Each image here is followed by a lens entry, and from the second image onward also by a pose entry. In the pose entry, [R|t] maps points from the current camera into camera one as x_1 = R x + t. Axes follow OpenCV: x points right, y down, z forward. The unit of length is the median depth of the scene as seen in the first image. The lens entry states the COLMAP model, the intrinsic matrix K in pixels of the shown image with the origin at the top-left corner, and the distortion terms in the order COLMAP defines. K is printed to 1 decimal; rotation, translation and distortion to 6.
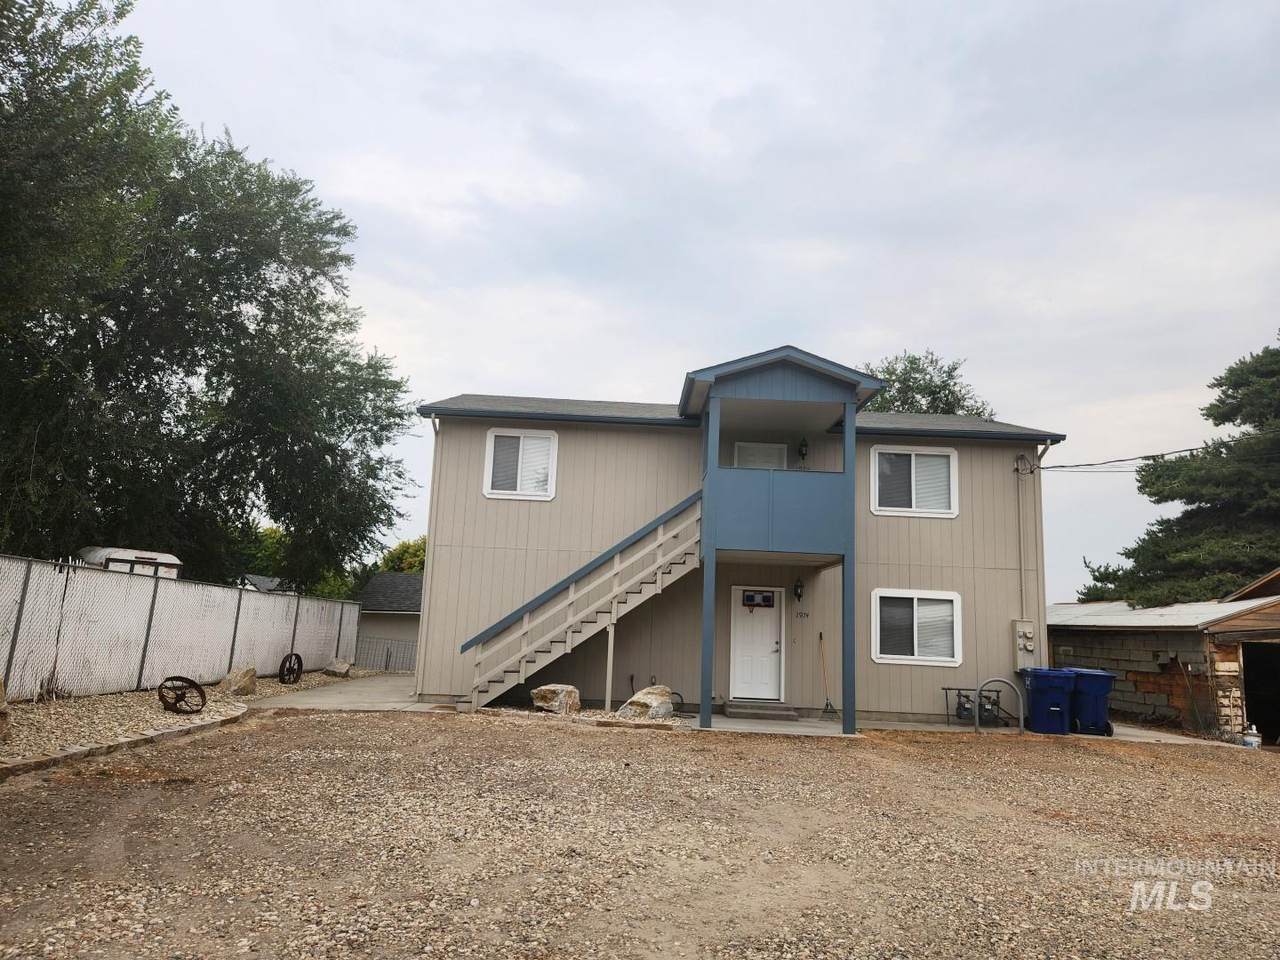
lens RADIAL K [[864.4, 0, 642.4], [0, 864.4, 482.4], [0, 0, 1]] dist [0.078575, -0.070635]
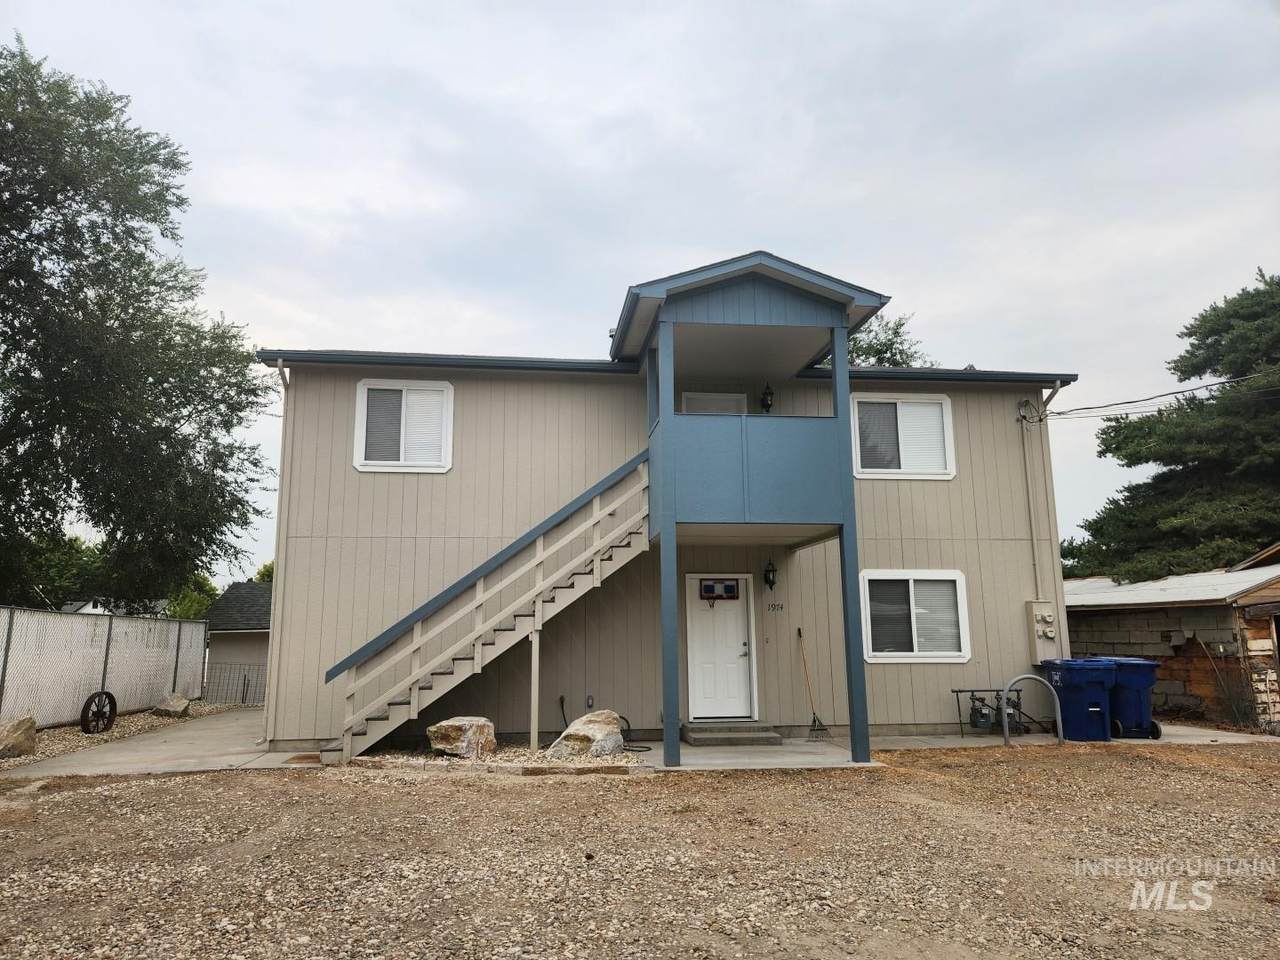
lens RADIAL K [[859.8, 0, 628.4], [0, 859.8, 480.7], [0, 0, 1]] dist [0.080868, -0.071440]
pose [[0.993641, -0.030519, 0.108376, -0.029706], [0.031279, 0.999497, -0.005315, 0.037350], [-0.108159, 0.008671, 0.994096, 0.230756]]
